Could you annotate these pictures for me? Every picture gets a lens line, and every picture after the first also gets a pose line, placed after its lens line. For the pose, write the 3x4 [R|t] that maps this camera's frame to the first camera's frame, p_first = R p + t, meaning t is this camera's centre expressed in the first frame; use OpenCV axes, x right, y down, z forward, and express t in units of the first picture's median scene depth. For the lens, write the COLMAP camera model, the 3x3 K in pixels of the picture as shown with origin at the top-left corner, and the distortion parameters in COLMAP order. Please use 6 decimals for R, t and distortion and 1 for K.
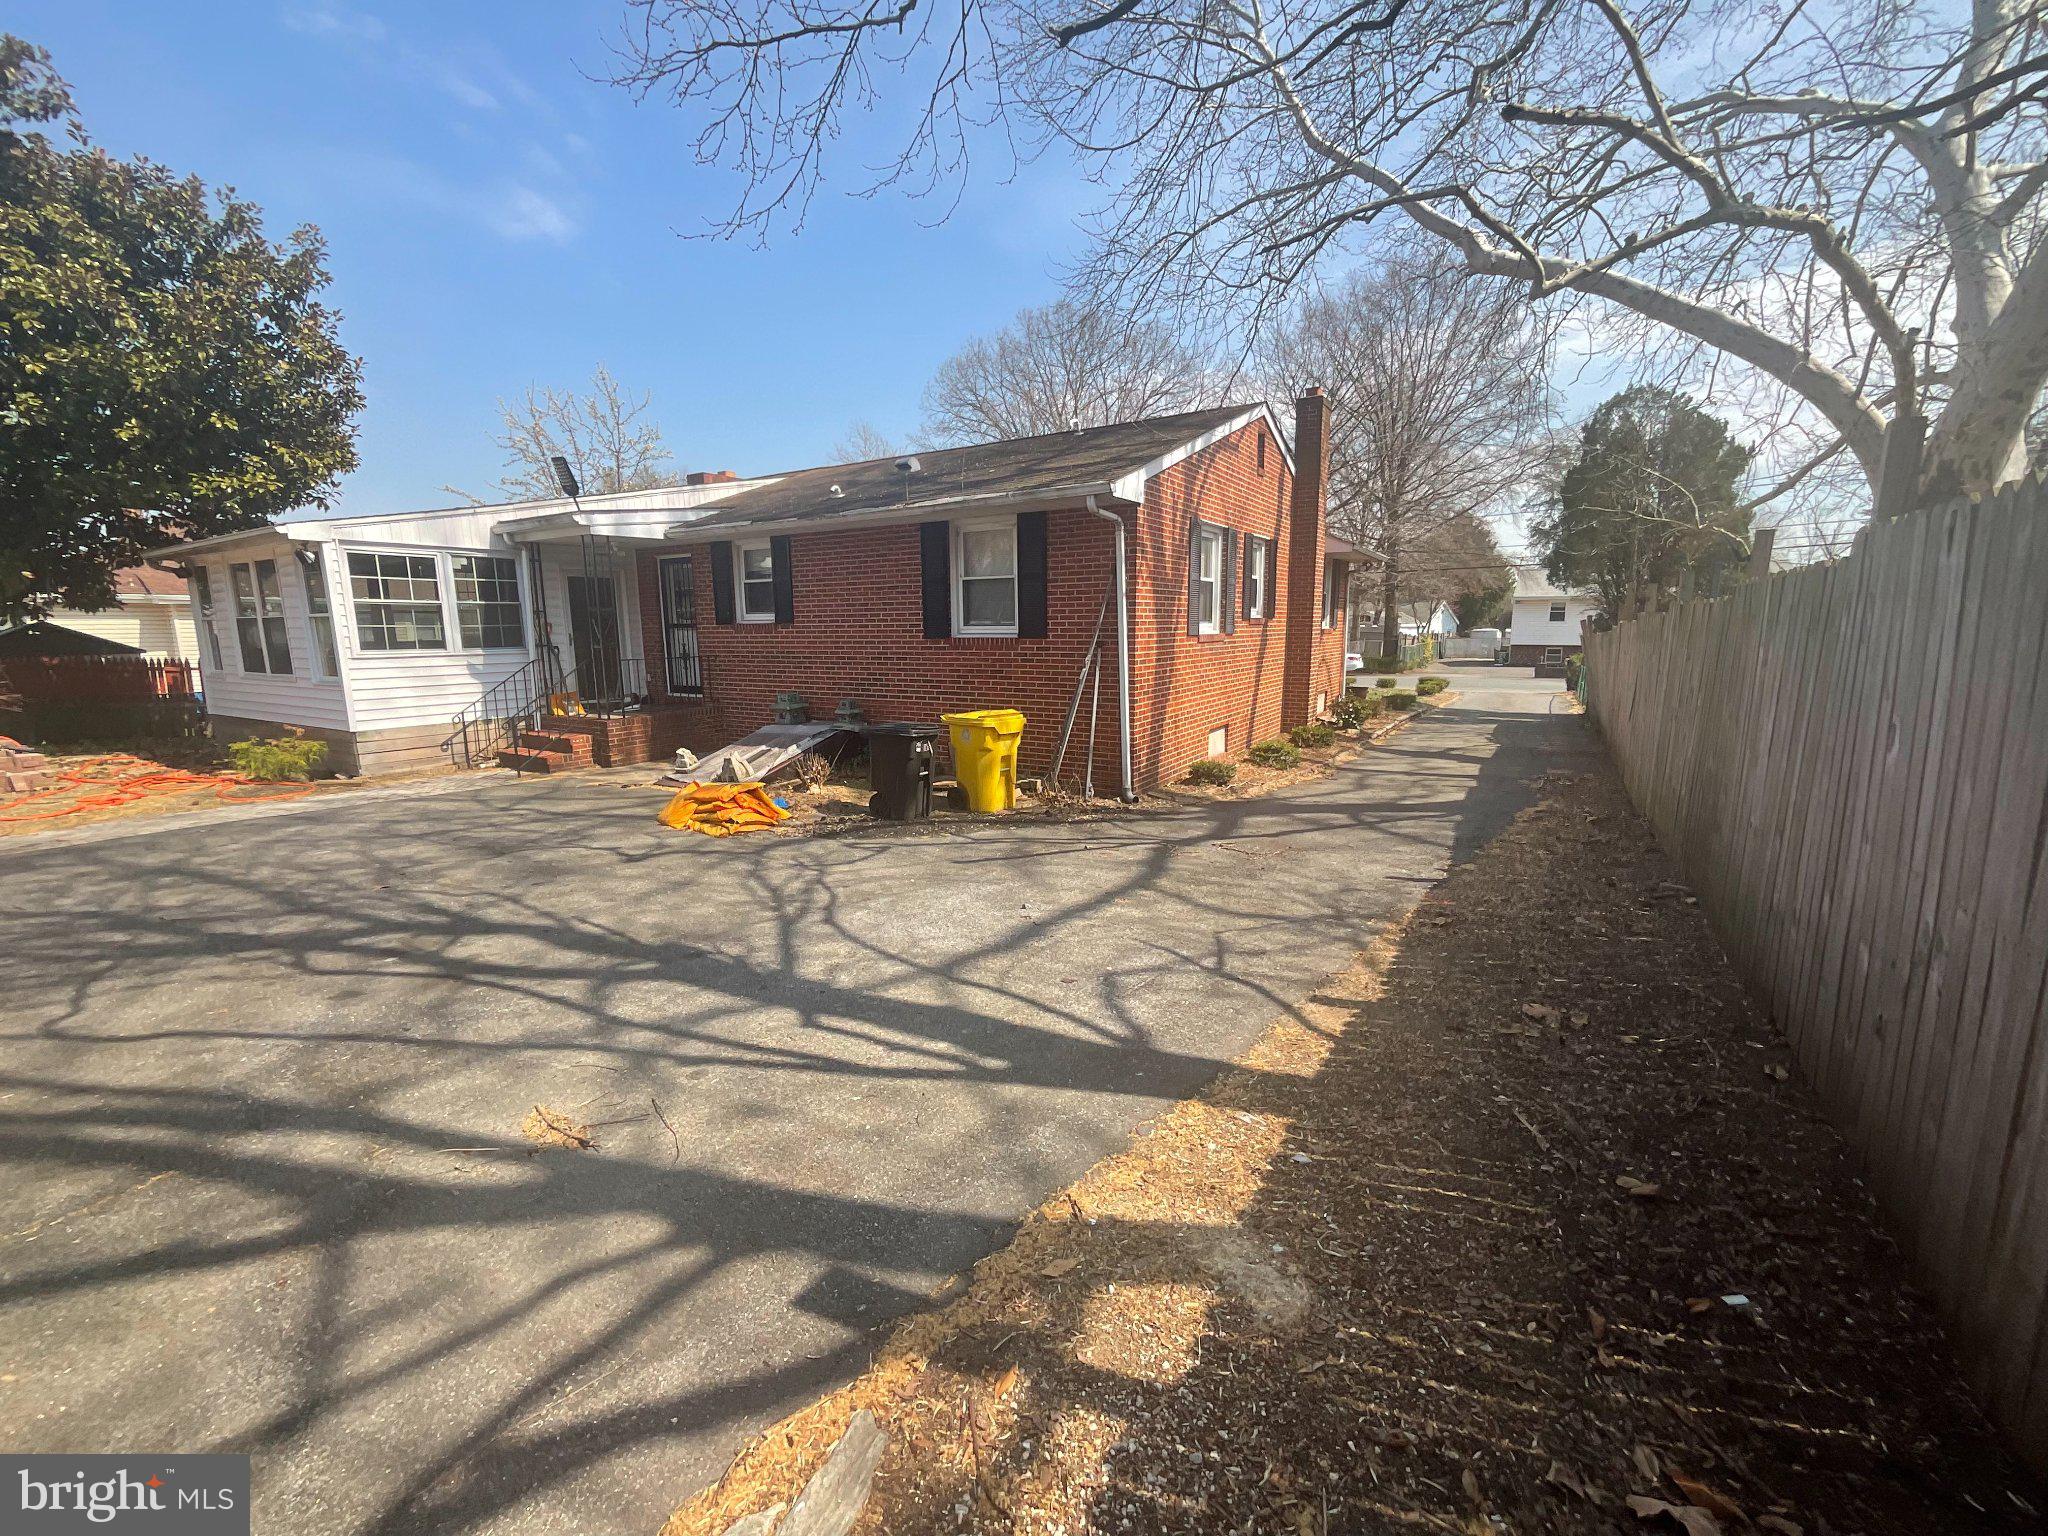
lens RADIAL K [[839.0, 0, 1024.0], [0, 839.0, 768.0], [0, 0, 1]] dist [-0.000751, 0.000338]
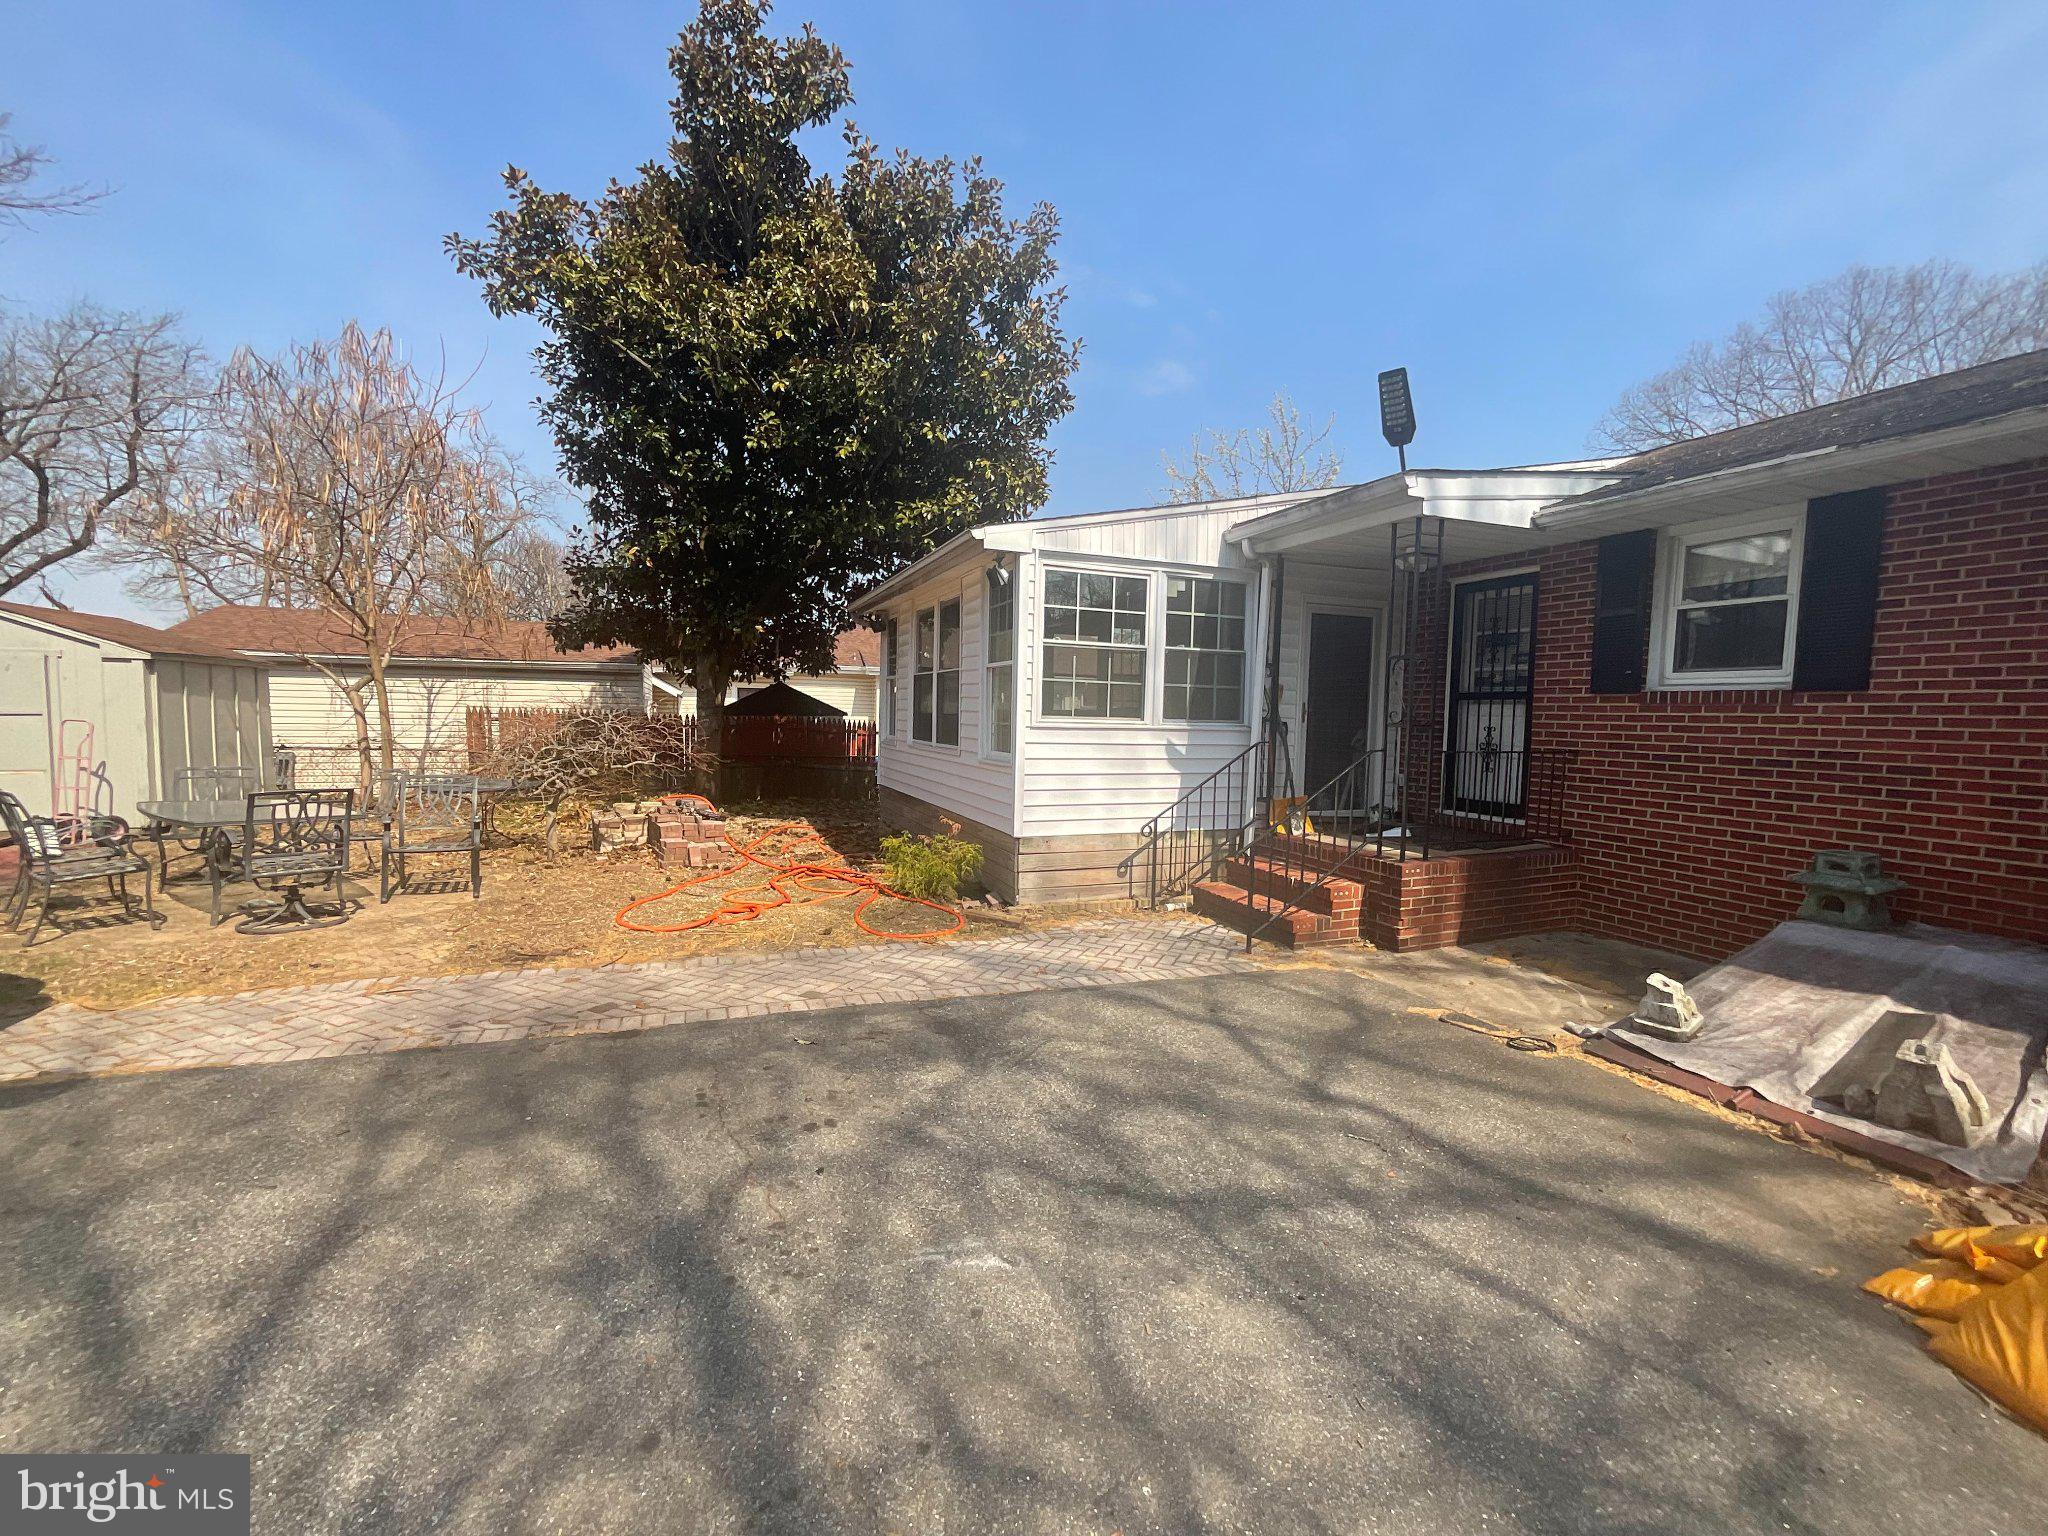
lens RADIAL K [[839.0, 0, 1024.0], [0, 839.0, 768.0], [0, 0, 1]] dist [-0.000751, 0.000338]
pose [[0.811275, 0.067644, -0.580739, -0.378041], [-0.127730, 0.989797, -0.063145, -0.050648], [0.570542, 0.125405, 0.811637, 0.417494]]
